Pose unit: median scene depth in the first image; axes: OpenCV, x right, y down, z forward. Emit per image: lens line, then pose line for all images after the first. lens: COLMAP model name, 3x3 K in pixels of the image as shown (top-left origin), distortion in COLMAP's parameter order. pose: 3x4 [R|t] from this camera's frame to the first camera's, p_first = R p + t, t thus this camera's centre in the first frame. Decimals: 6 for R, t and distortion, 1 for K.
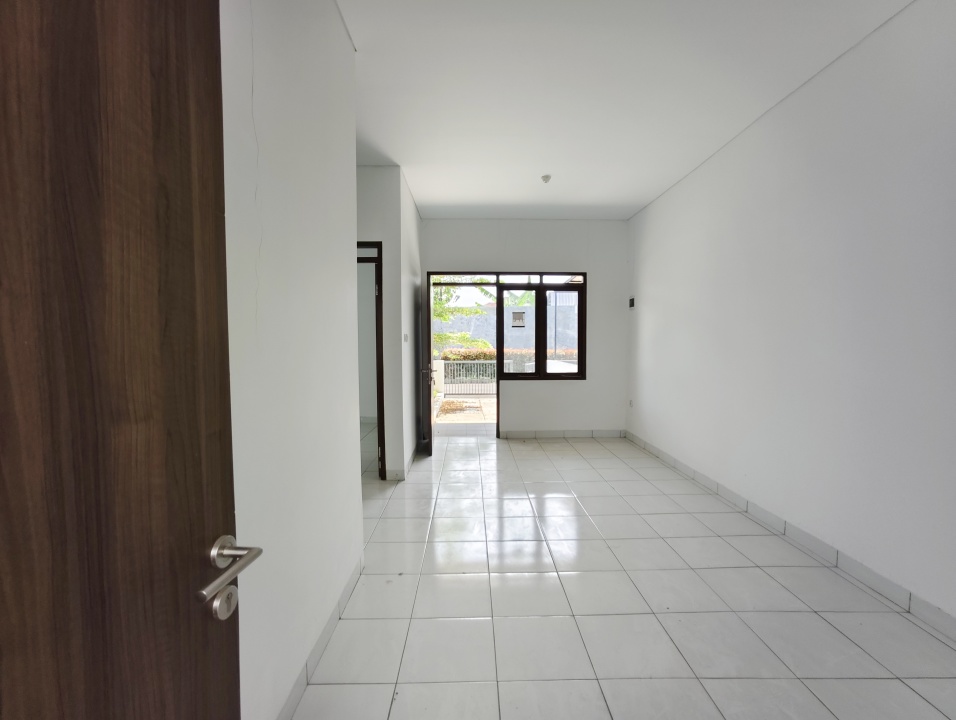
lens RADIAL K [[424.9, 0, 483.2], [0, 424.9, 361.7], [0, 0, 1]] dist [-0.022026, 0.000485]
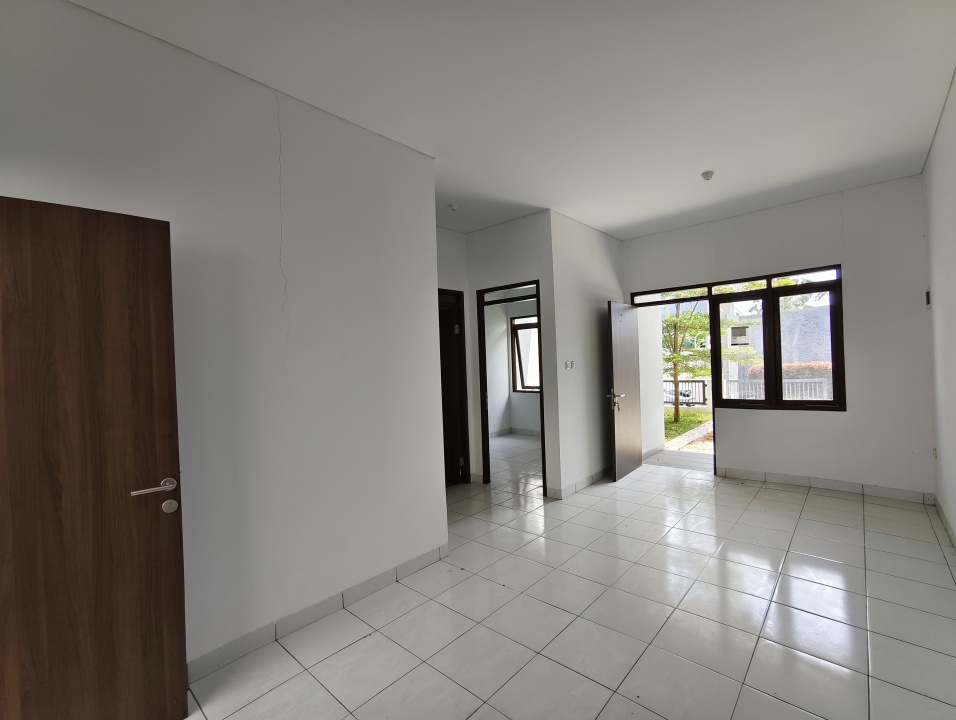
lens RADIAL K [[424.9, 0, 483.1], [0, 424.9, 358.6], [0, 0, 1]] dist [-0.022026, 0.000485]
pose [[0.726096, -0.036099, -0.686645, 0.287909], [0.005611, 0.998899, -0.046582, -0.017995], [0.687570, 0.029970, 0.725499, 0.057045]]
